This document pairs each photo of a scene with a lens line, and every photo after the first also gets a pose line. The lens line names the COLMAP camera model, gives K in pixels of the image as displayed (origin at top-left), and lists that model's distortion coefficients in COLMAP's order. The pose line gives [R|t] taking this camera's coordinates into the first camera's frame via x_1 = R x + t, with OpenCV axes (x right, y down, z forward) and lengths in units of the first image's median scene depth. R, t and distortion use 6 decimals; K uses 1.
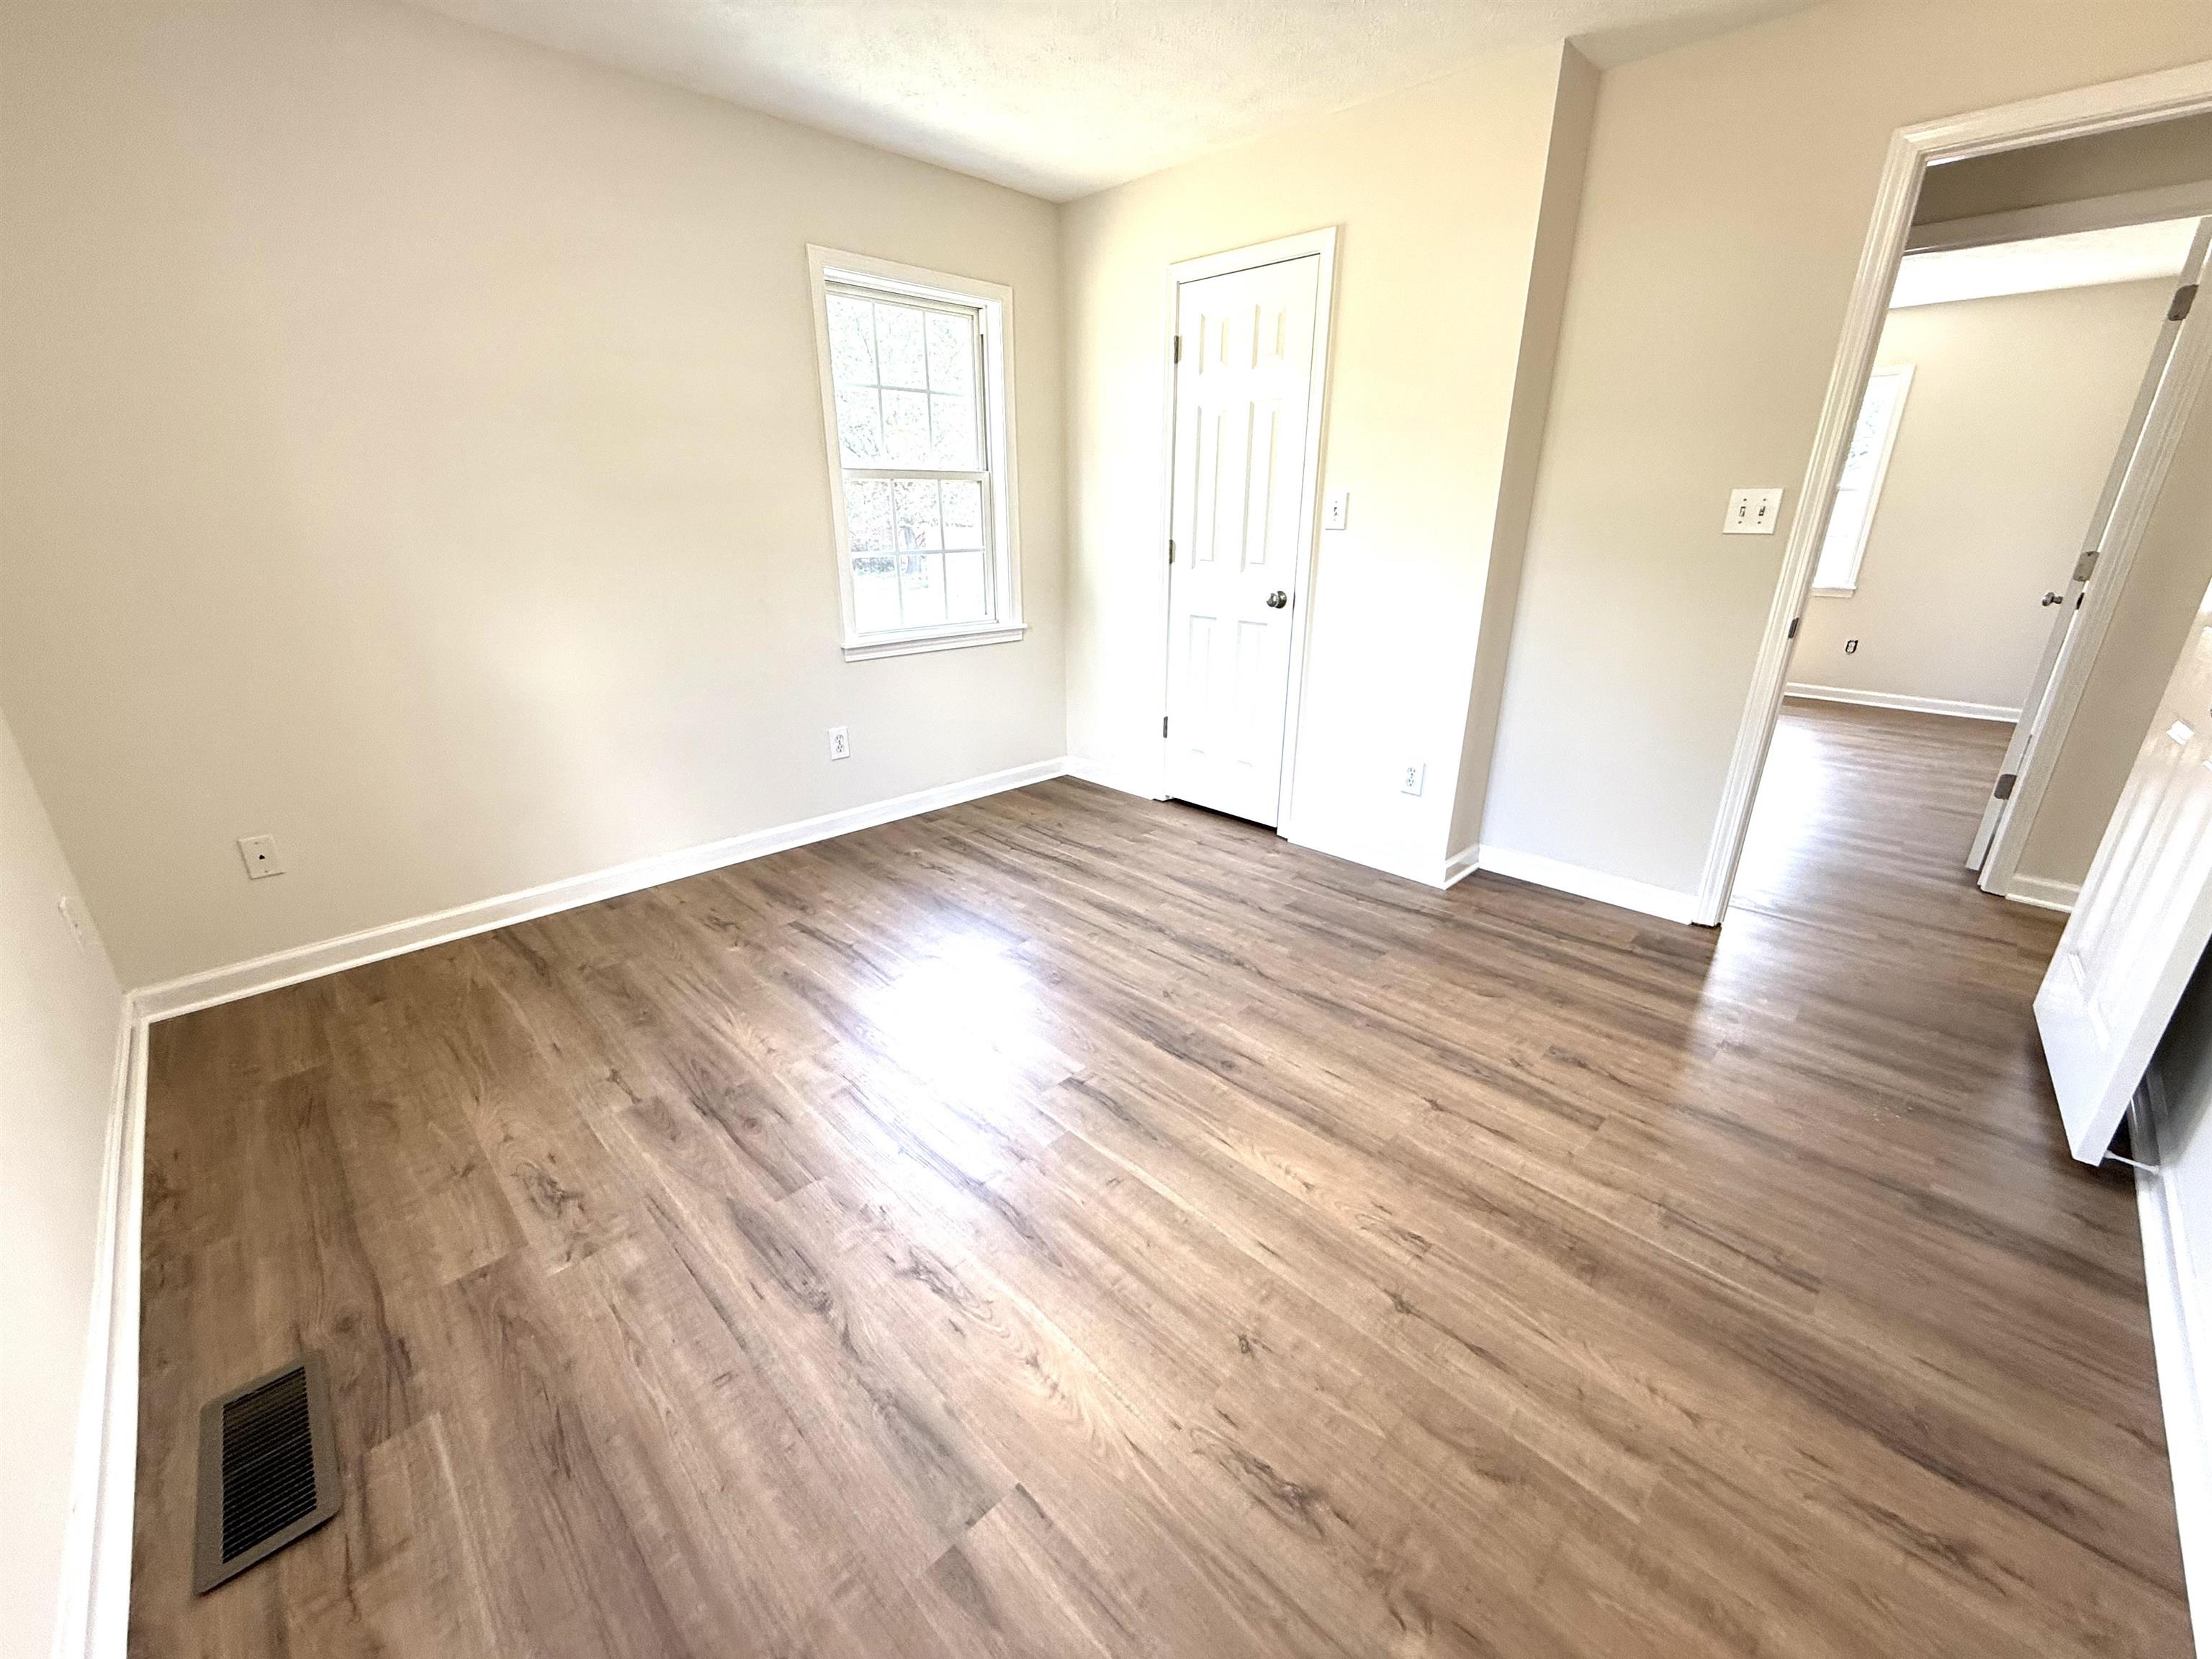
lens RADIAL K [[881.3, 0, 1099.7], [0, 881.3, 831.3], [0, 0, 1]] dist [-0.002810, 0.001187]
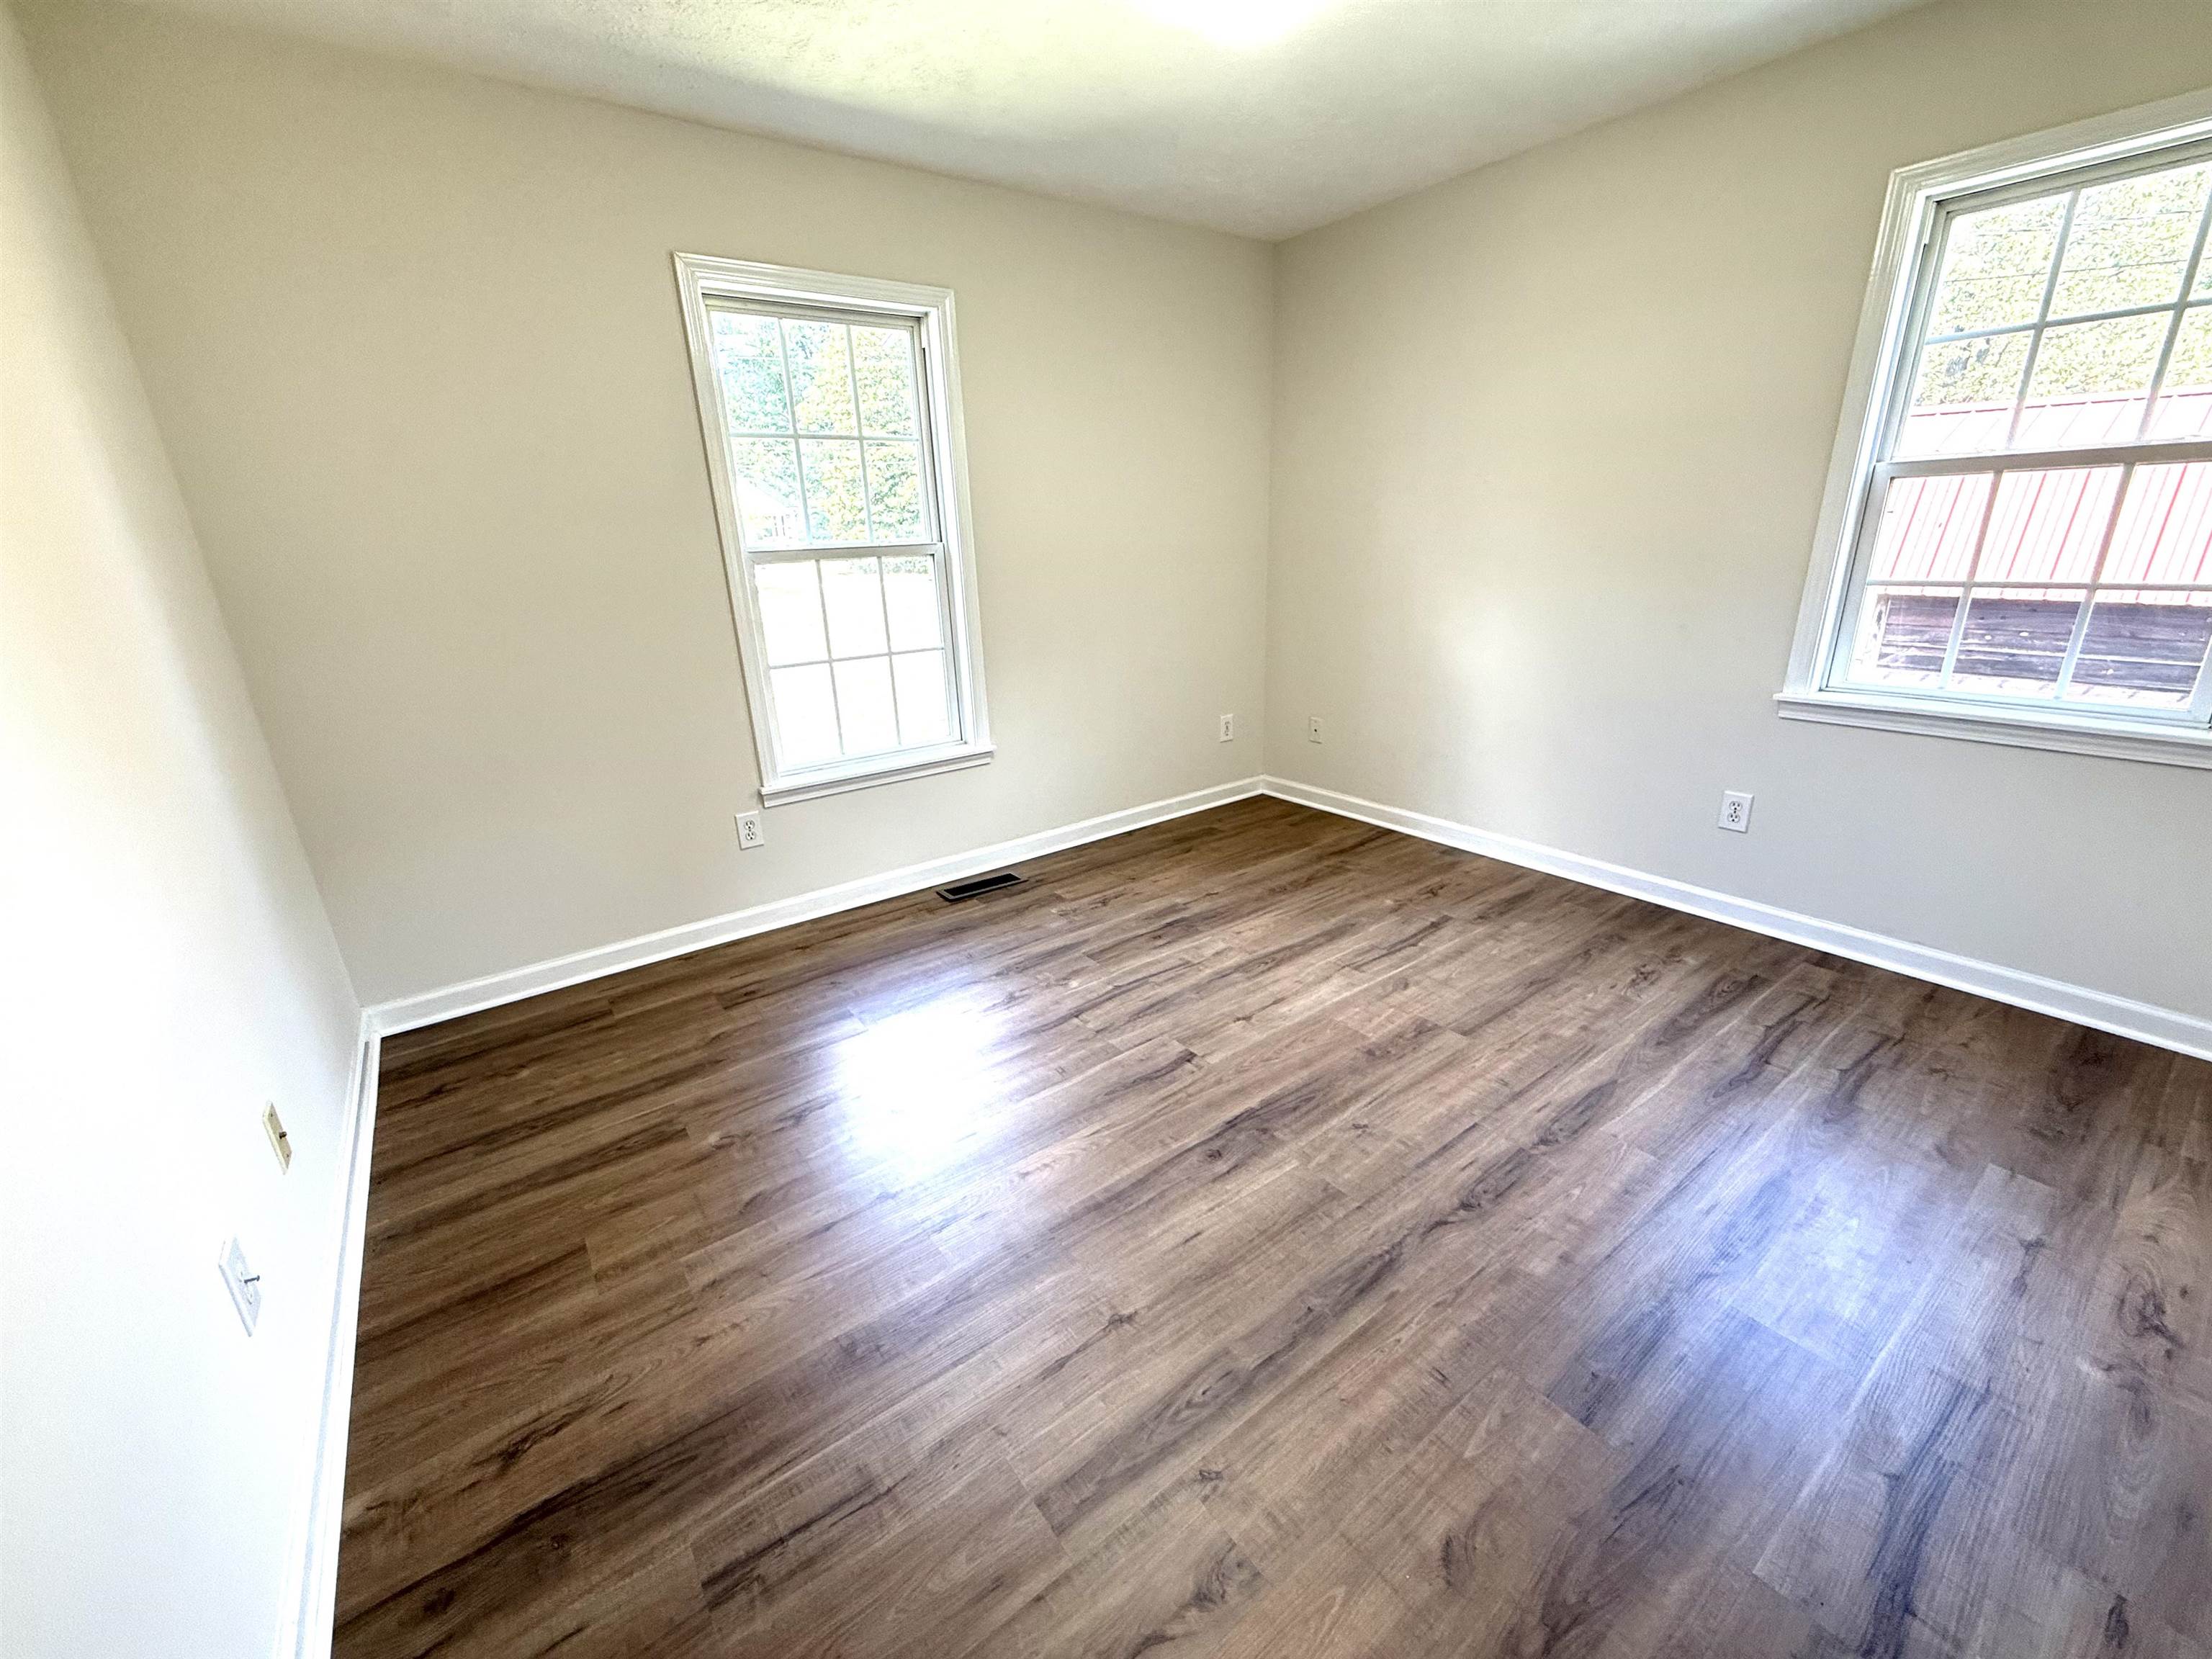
lens RADIAL K [[881.3, 0, 1107.6], [0, 881.3, 835.6], [0, 0, 1]] dist [-0.002810, 0.001187]
pose [[-0.138617, 0.330997, -0.933395, 0.766839], [-0.307538, 0.881512, 0.358271, -0.271334], [0.941385, 0.336717, -0.020399, 0.679695]]
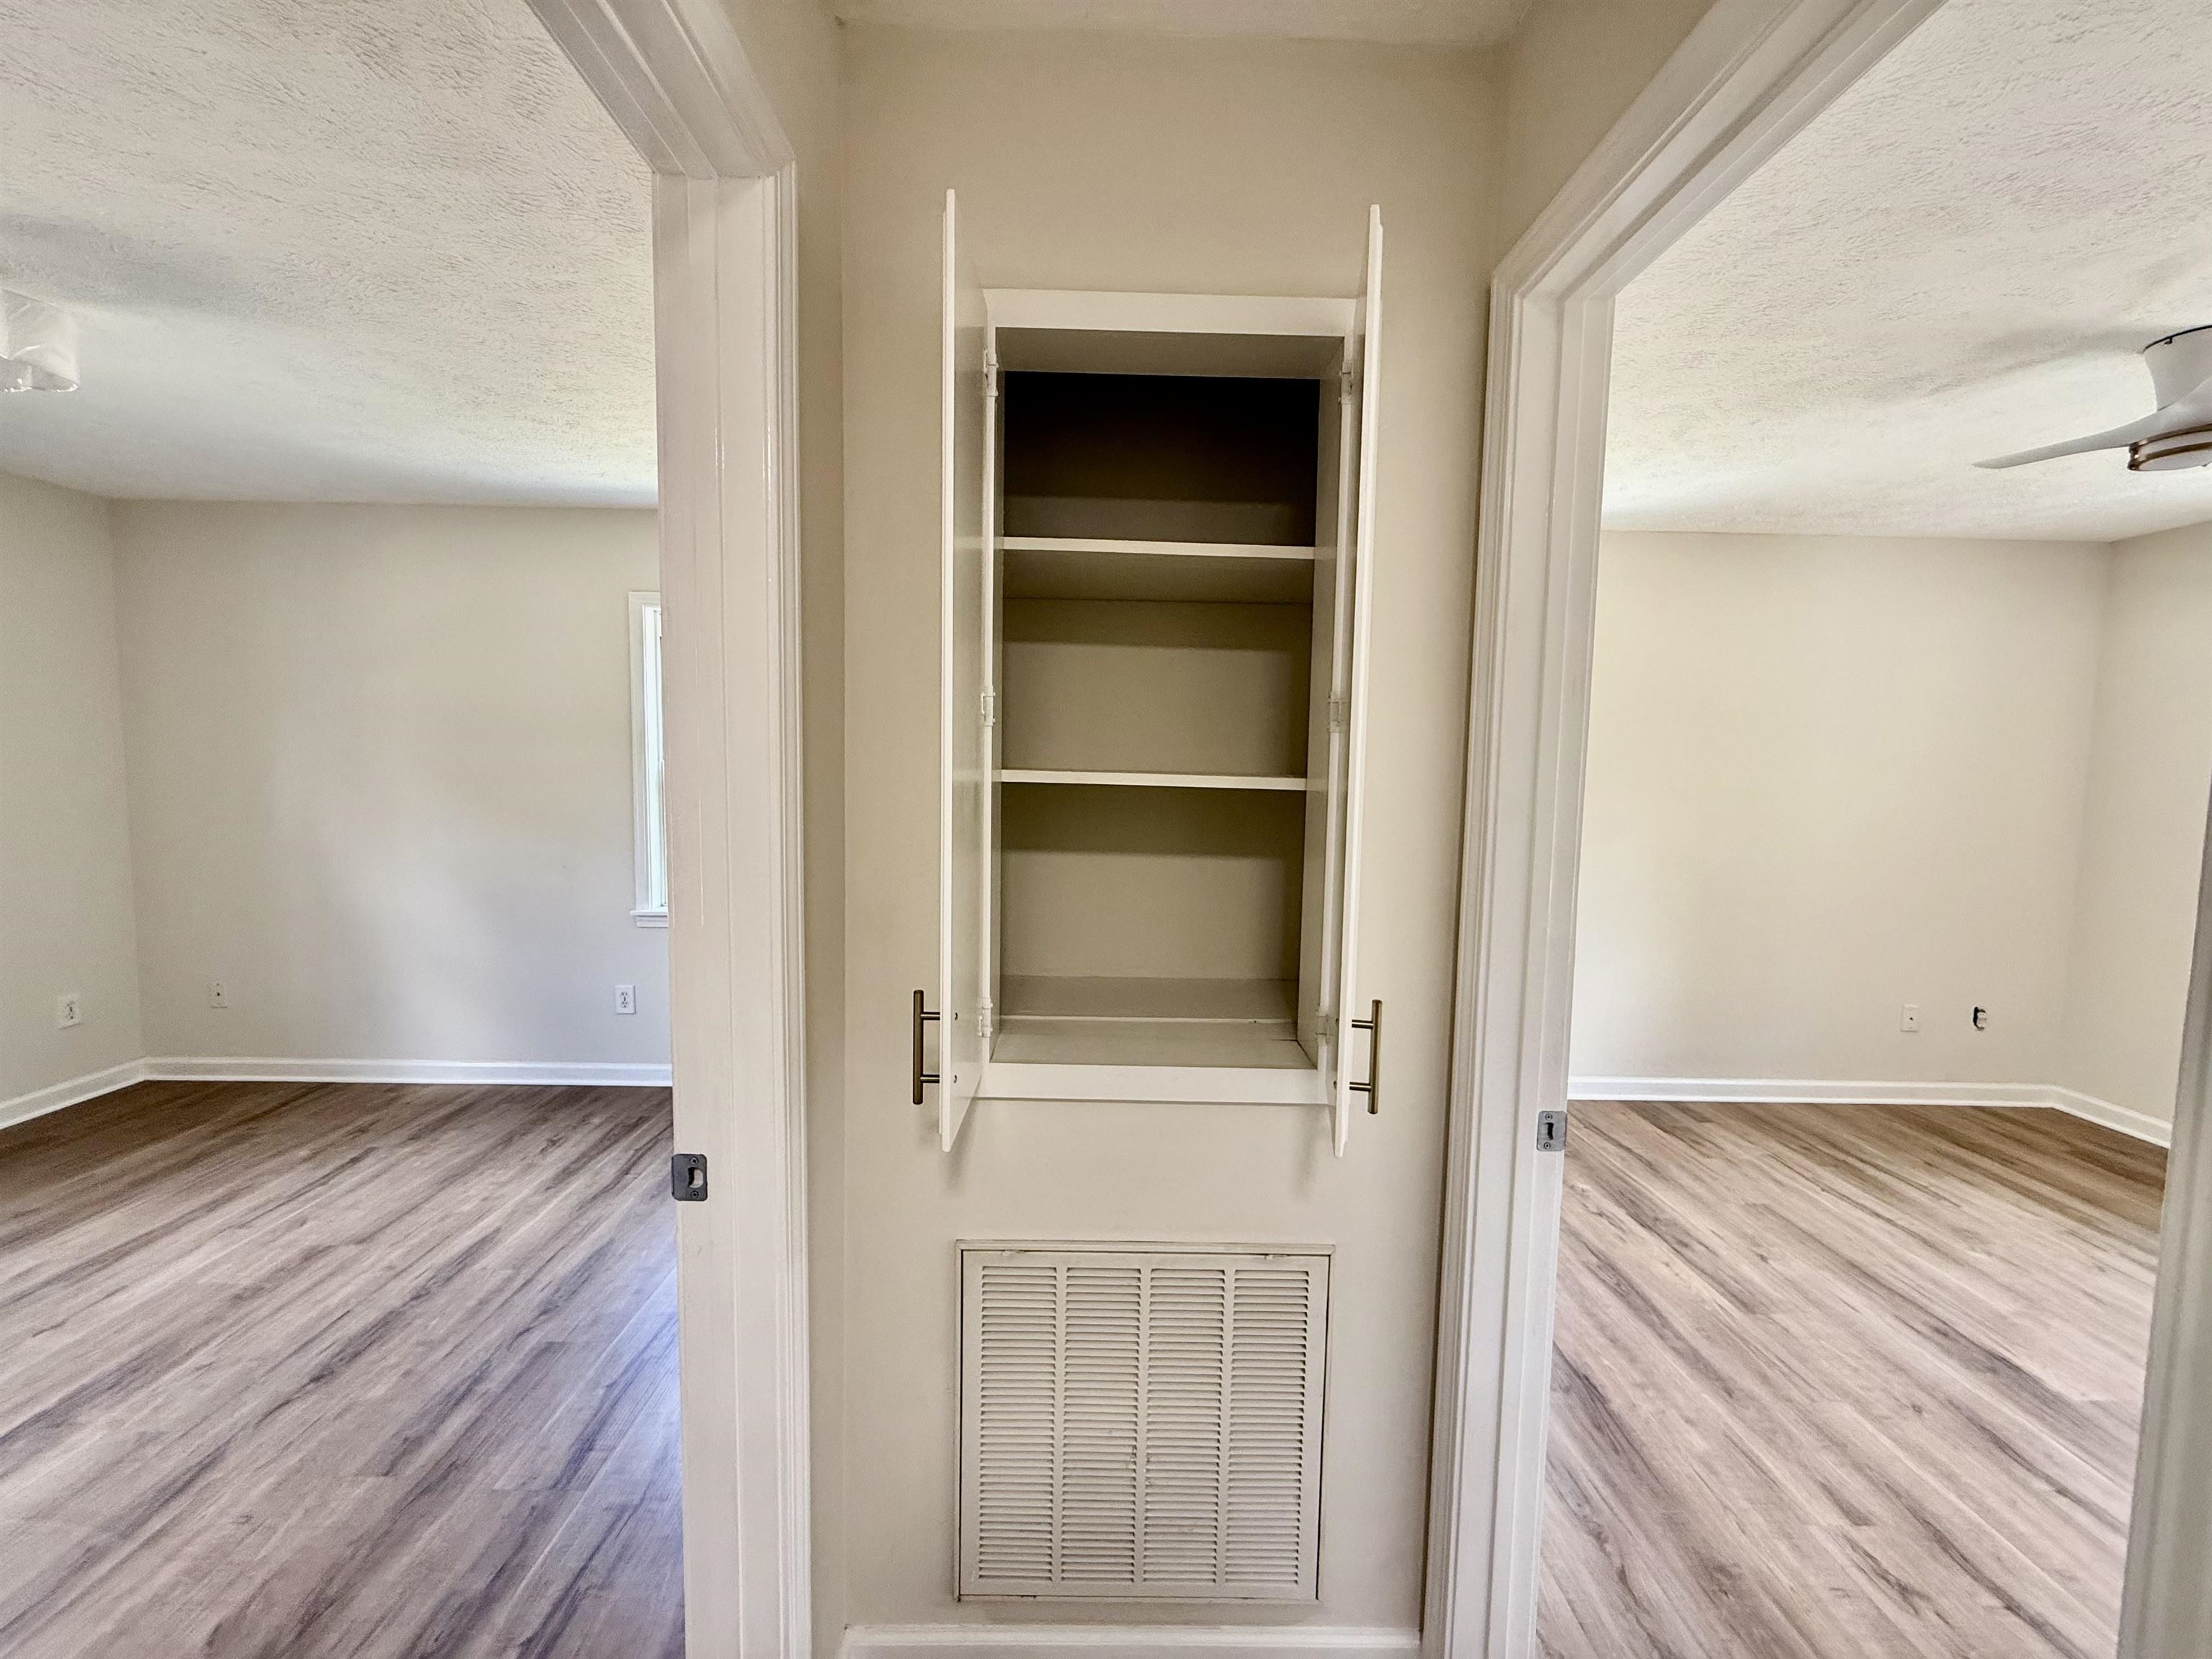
lens RADIAL K [[881.3, 0, 1102.4], [0, 881.3, 826.0], [0, 0, 1]] dist [-0.002810, 0.001187]
pose [[0.719998, 0.068378, -0.690600, 1.215669], [-0.255431, 0.951386, -0.172106, -0.376466], [0.645258, 0.300317, 0.702461, 0.780848]]
